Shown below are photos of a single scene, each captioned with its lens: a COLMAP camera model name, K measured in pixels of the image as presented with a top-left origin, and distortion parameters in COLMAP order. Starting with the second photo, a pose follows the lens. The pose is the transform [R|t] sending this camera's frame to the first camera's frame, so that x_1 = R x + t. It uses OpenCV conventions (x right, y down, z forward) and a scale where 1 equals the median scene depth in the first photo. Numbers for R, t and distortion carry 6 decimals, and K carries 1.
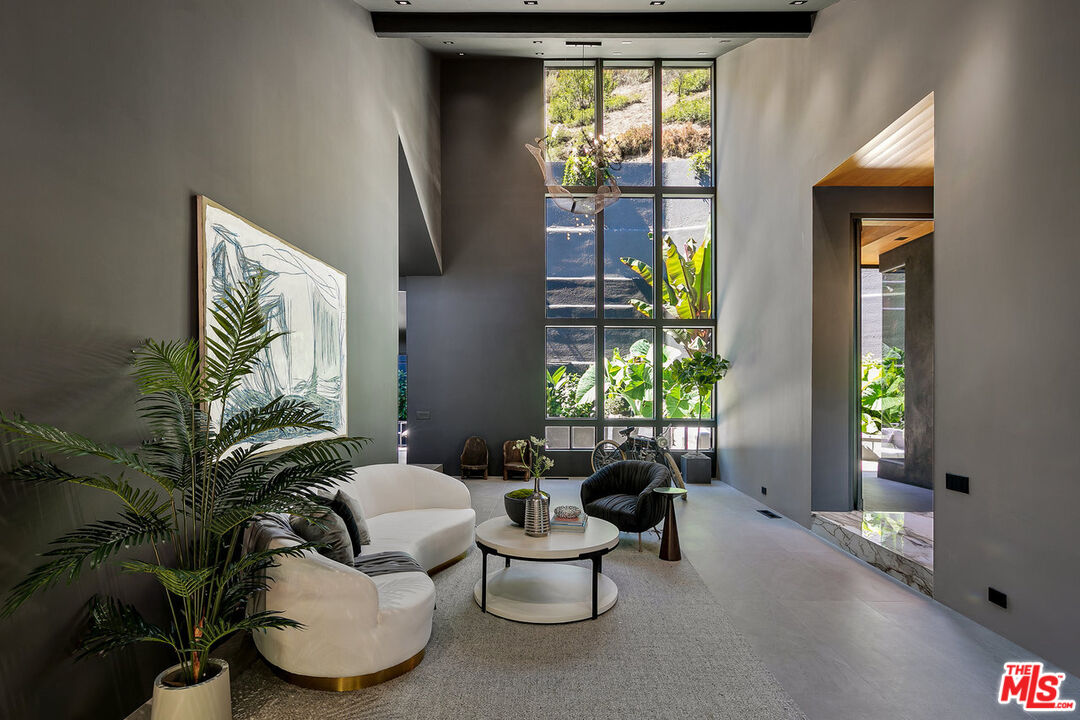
lens RADIAL K [[551.8, 0, 541.3], [0, 551.8, 384.2], [0, 0, 1]] dist [-0.001366, 0.000070]
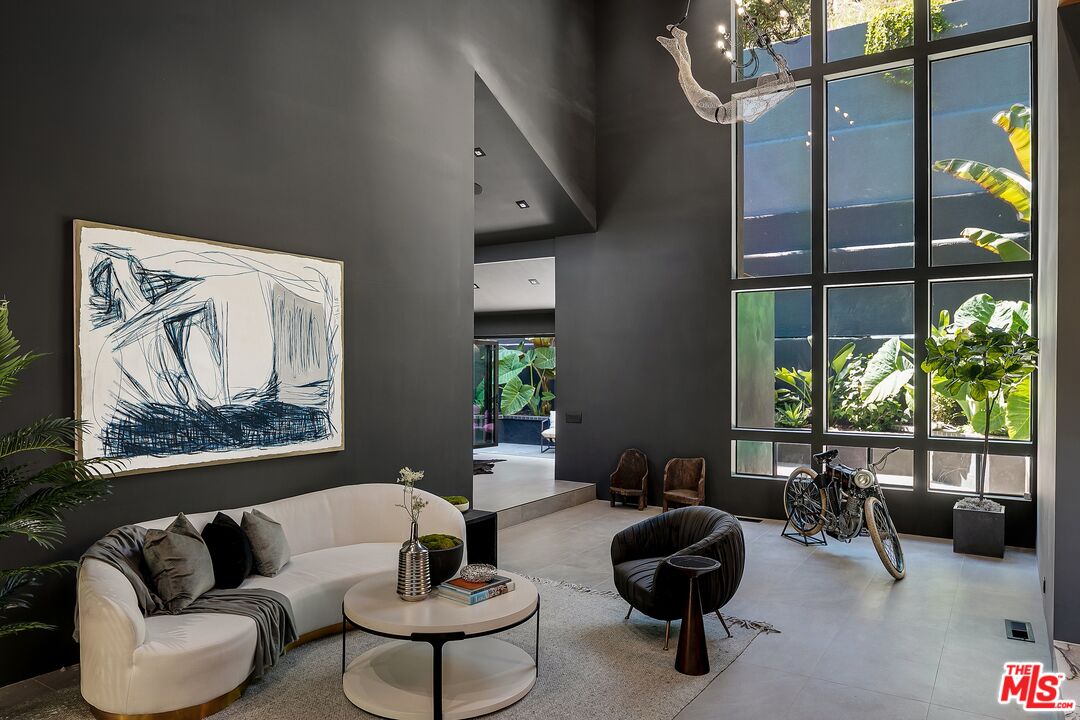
lens RADIAL K [[750.5, 0, 540.0], [0, 750.5, 360.0], [0, 0, 1]] dist [-0.003566, -0.002523]
pose [[0.836888, -0.007230, -0.547326, 0.563450], [0.009306, 0.999956, 0.001020, -0.043519], [0.547295, -0.005947, 0.836919, 0.183564]]
